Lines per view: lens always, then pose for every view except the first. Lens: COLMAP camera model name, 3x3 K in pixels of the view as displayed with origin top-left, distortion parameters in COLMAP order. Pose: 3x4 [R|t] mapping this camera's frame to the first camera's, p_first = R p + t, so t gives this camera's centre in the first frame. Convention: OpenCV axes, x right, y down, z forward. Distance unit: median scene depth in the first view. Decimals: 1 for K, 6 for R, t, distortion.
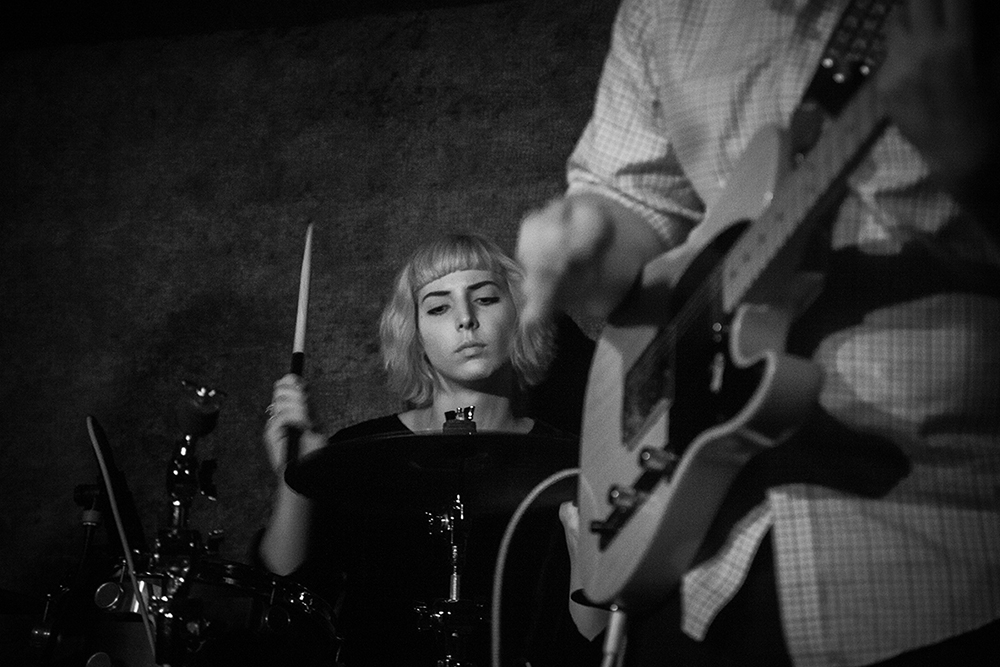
lens RADIAL K [[2690.8, 0, 501.1], [0, 2690.8, 326.2], [0, 0, 1]] dist [0.625508, 0.000000]
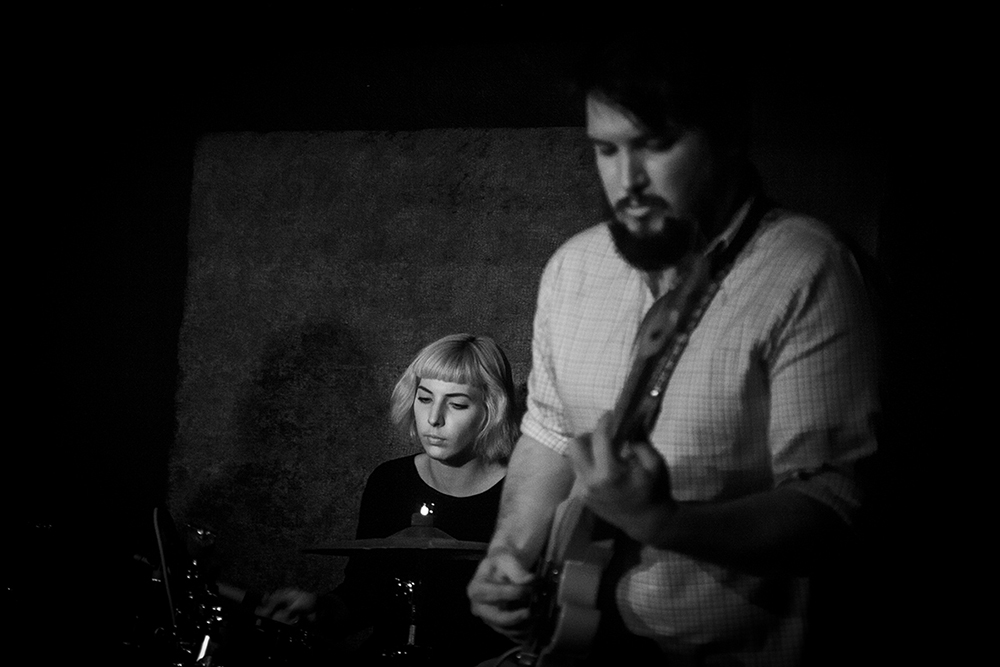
lens RADIAL K [[2046.0, 0, 506.4], [0, 2046.0, 337.0], [0, 0, 1]] dist [0.290698, 0.000000]
pose [[0.992249, 0.055003, -0.111433, 0.101466], [-0.043228, 0.993484, 0.105459, -0.122897], [0.116508, -0.099825, 0.988160, -0.026056]]
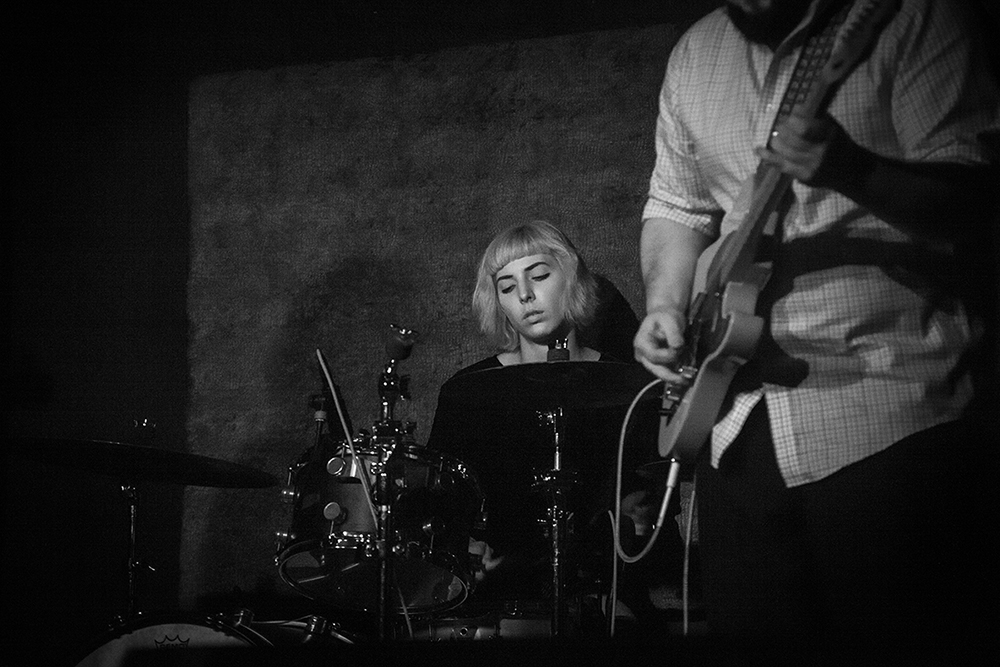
lens RADIAL K [[2690.8, 0, 505.6], [0, 2690.8, 333.6], [0, 0, 1]] dist [0.625508, 0.000000]
pose [[0.999767, -0.018940, -0.010313, -0.022268], [0.019215, 0.999443, 0.027283, -0.009478], [0.009790, -0.027474, 0.999575, -0.335318]]
